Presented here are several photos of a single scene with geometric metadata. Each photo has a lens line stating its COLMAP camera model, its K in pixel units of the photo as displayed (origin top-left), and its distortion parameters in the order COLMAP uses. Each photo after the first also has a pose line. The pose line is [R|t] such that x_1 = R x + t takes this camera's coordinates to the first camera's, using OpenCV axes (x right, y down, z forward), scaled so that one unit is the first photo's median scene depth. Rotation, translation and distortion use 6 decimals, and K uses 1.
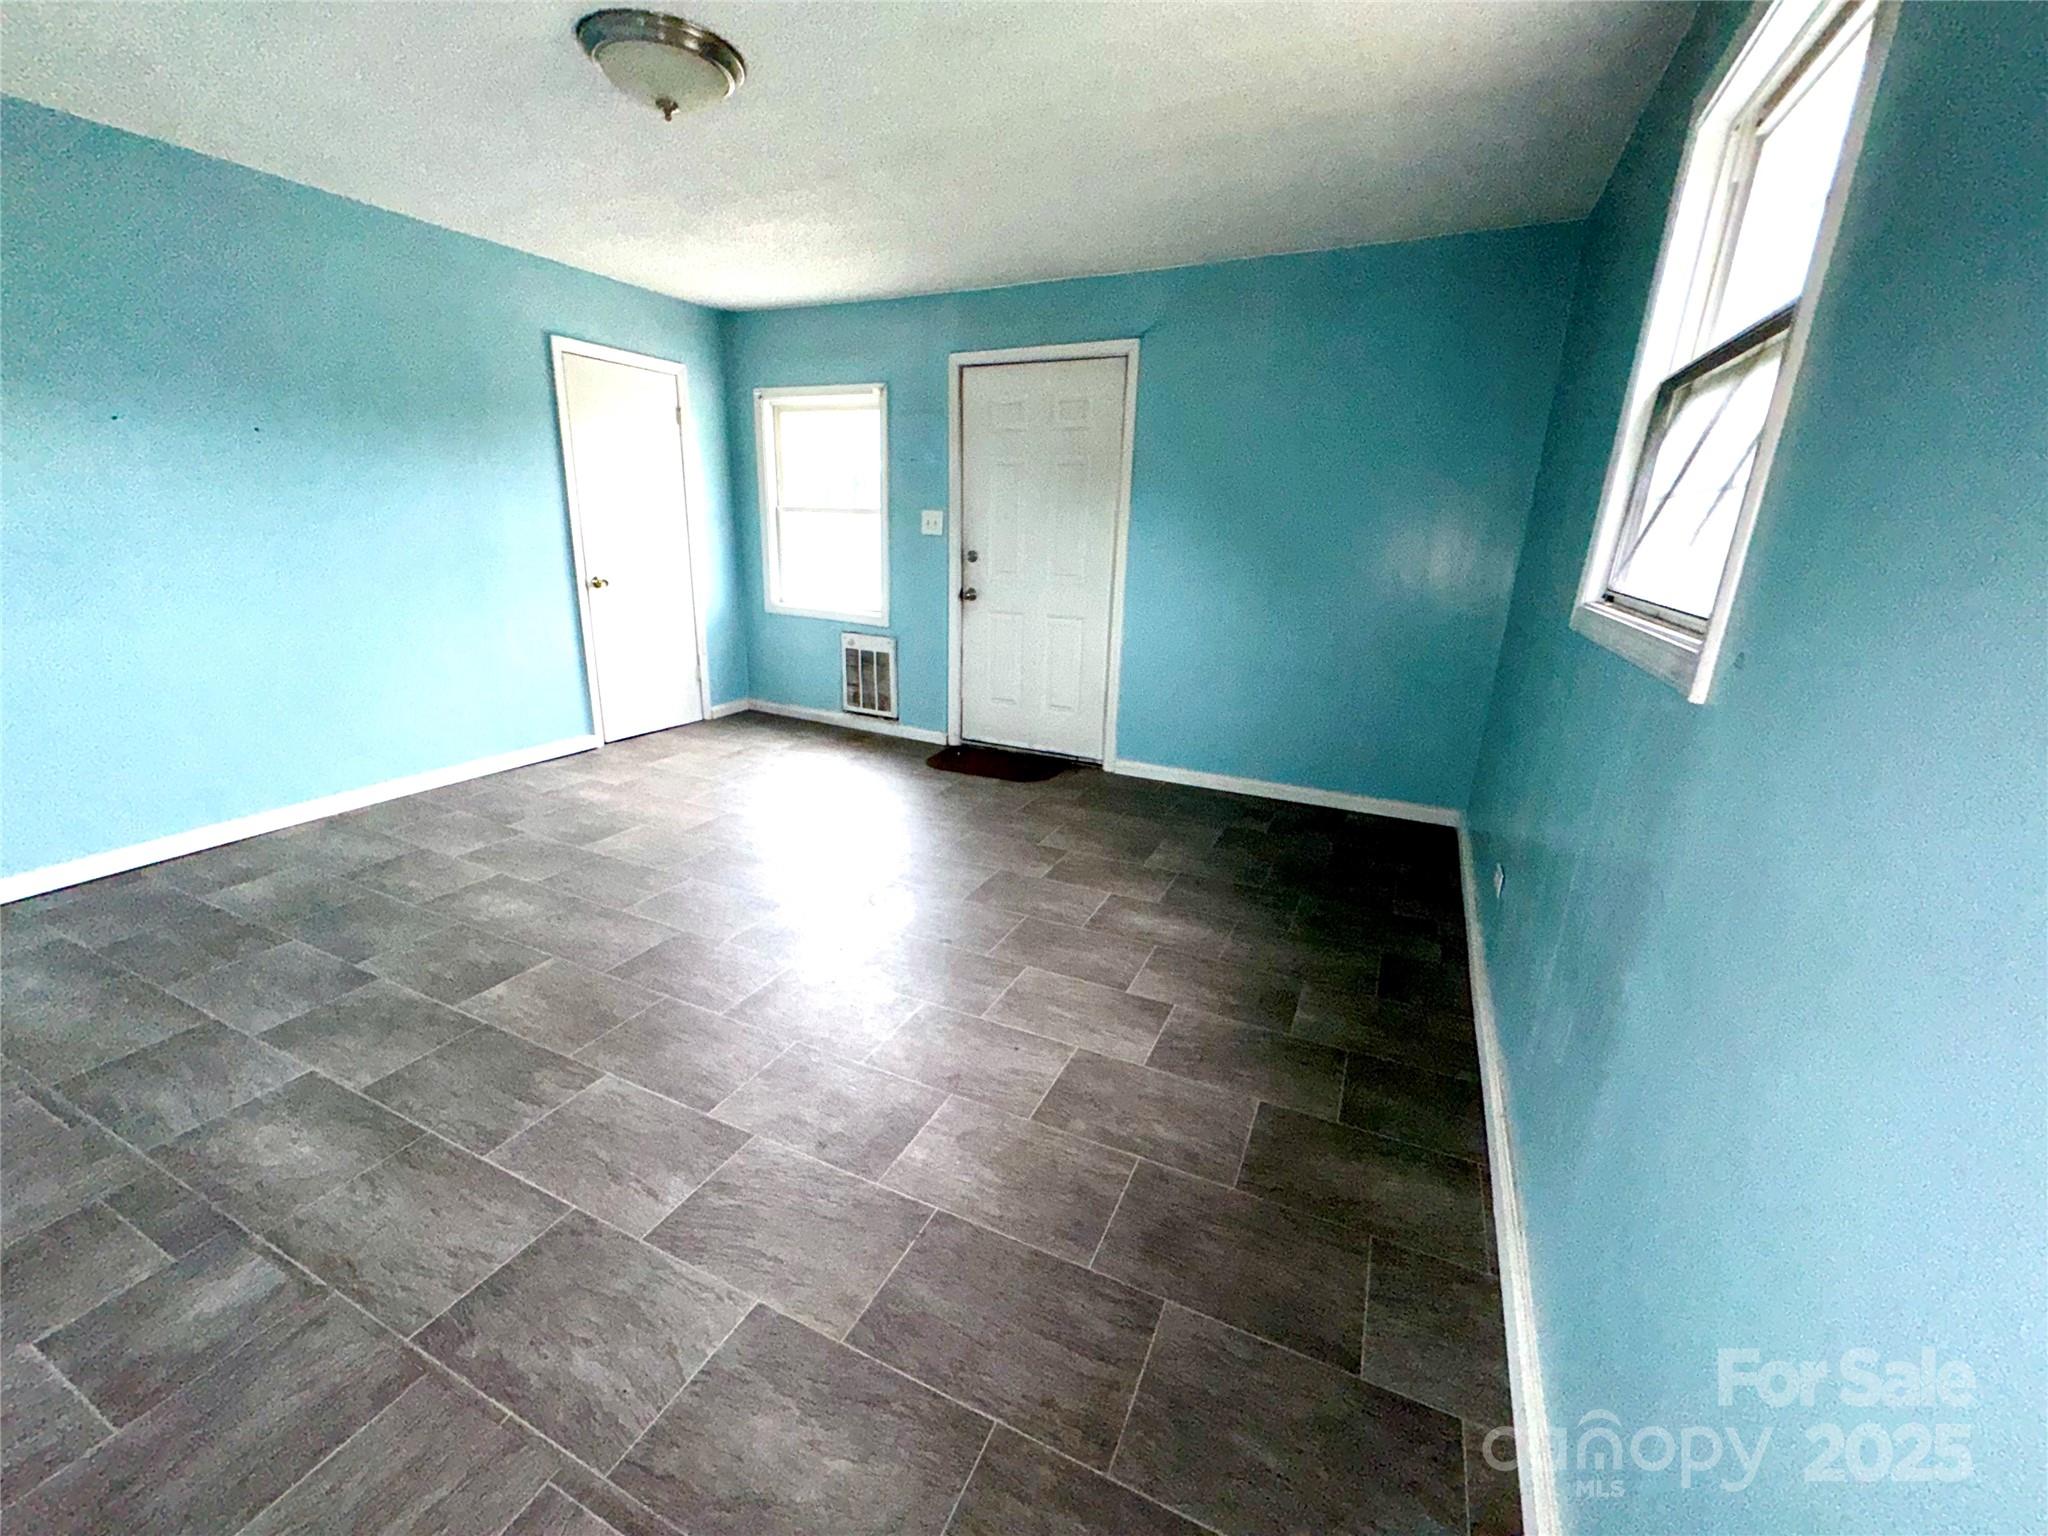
lens RADIAL K [[823.5, 0, 1019.0], [0, 823.5, 768.1], [0, 0, 1]] dist [-0.001285, 0.000069]
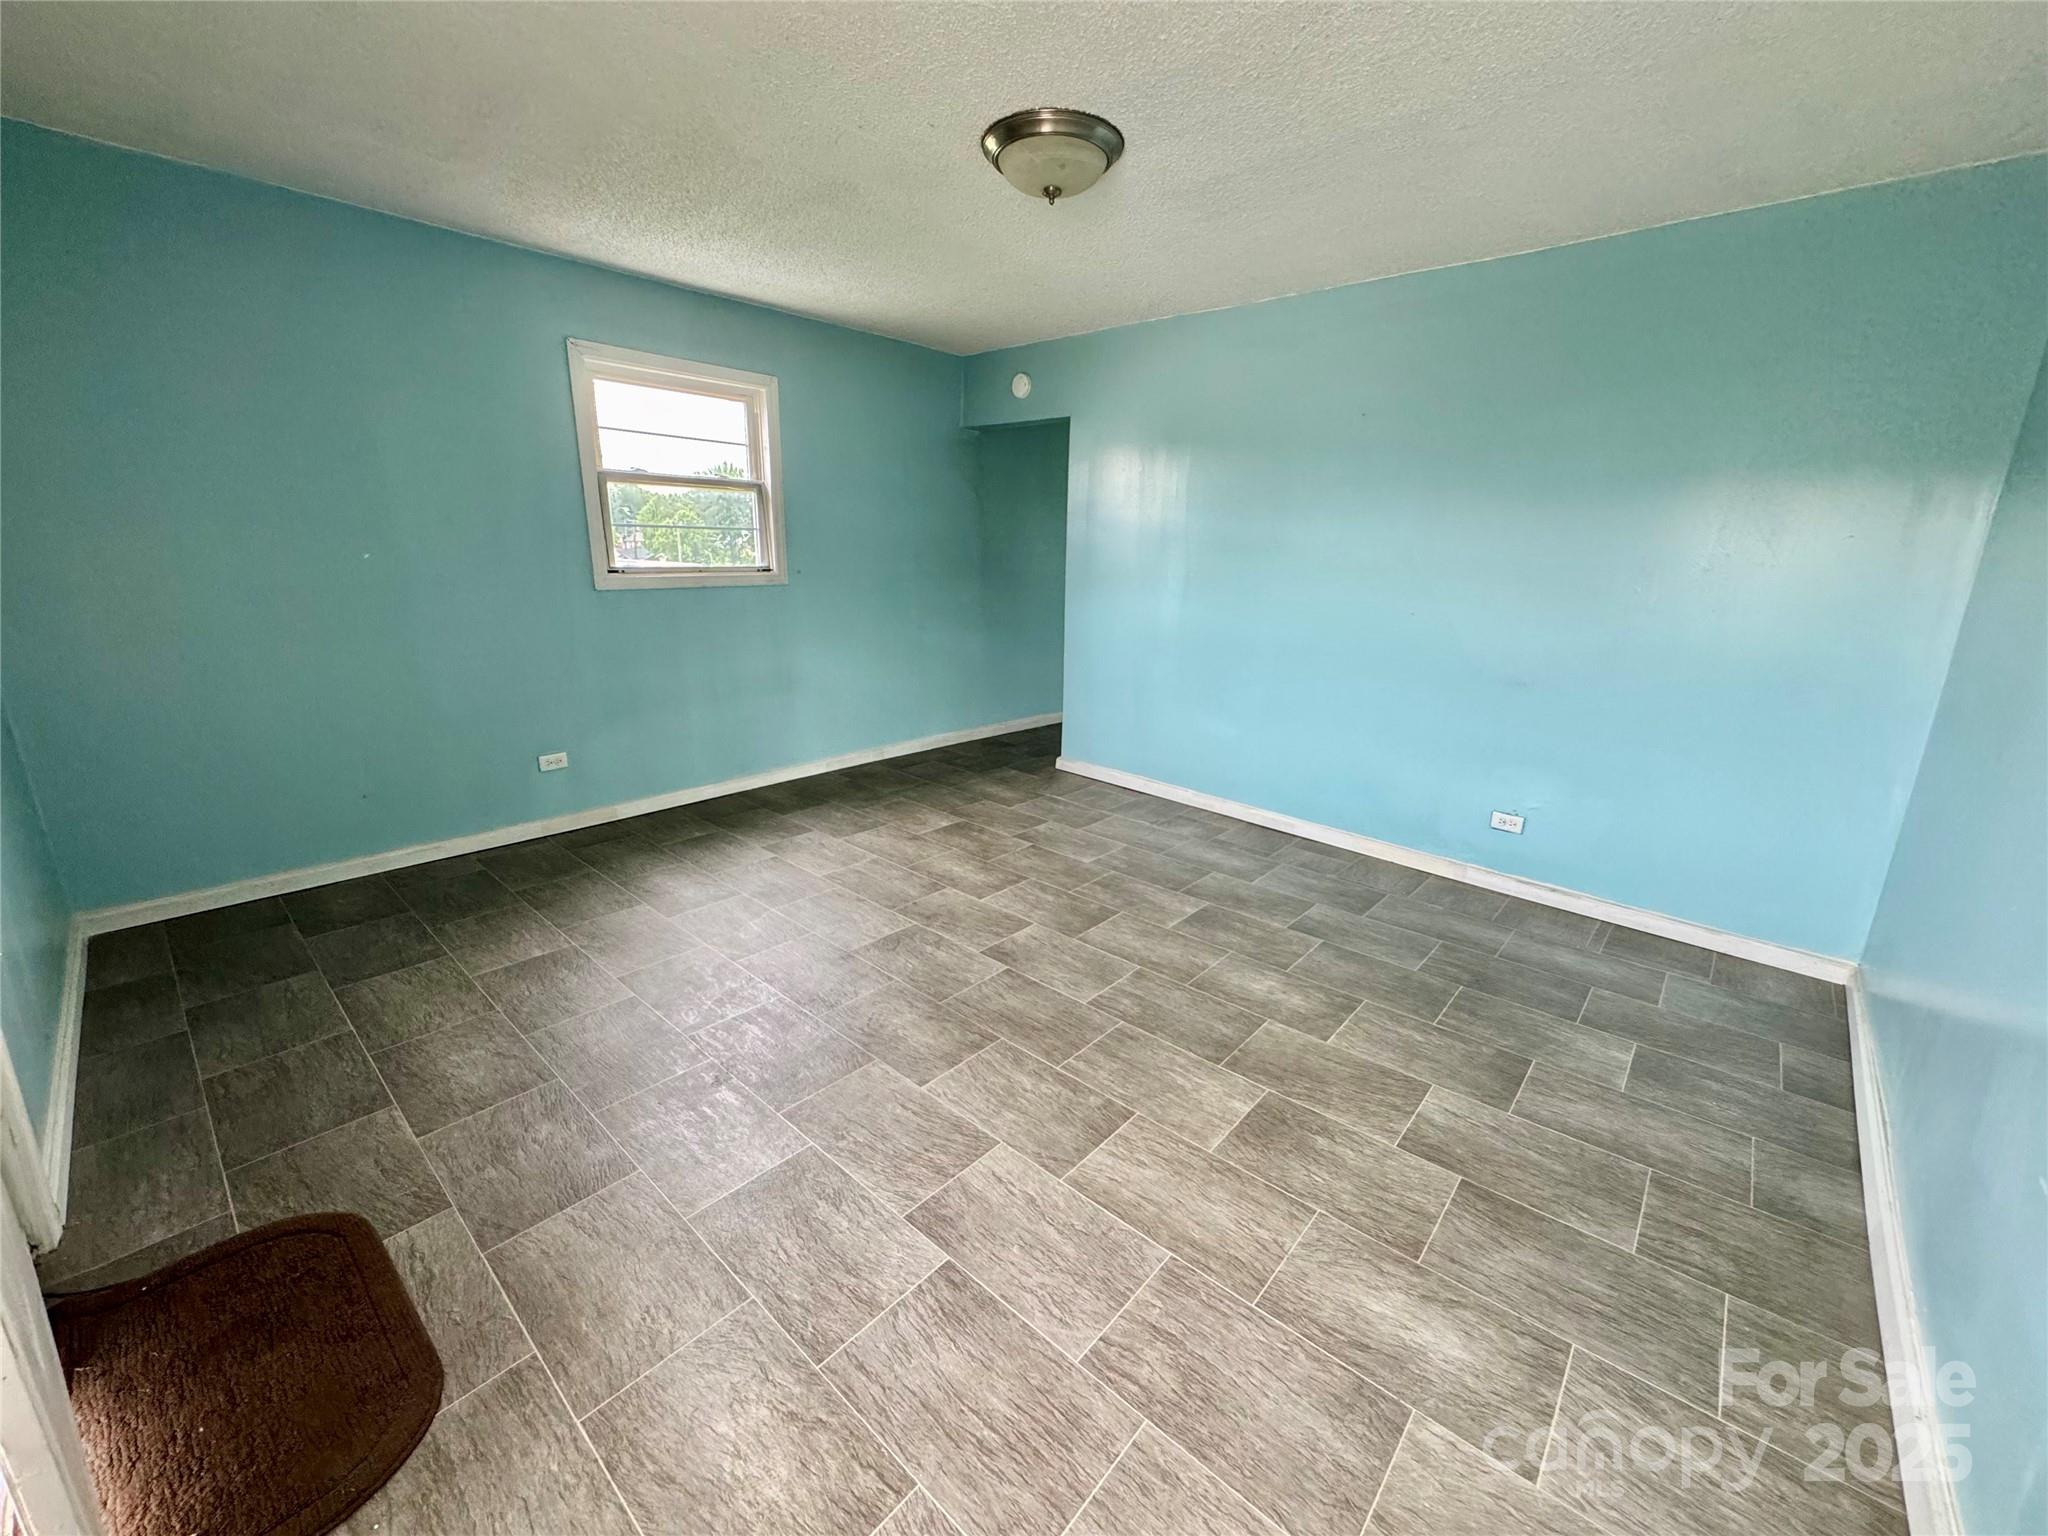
lens RADIAL K [[823.5, 0, 1009.1], [0, 823.5, 766.1], [0, 0, 1]] dist [-0.001285, 0.000069]
pose [[-0.954518, -0.123583, 0.271336, -0.677669], [0.038020, 0.852171, 0.521880, -0.650236], [-0.295720, 0.508460, -0.808714, 2.041062]]
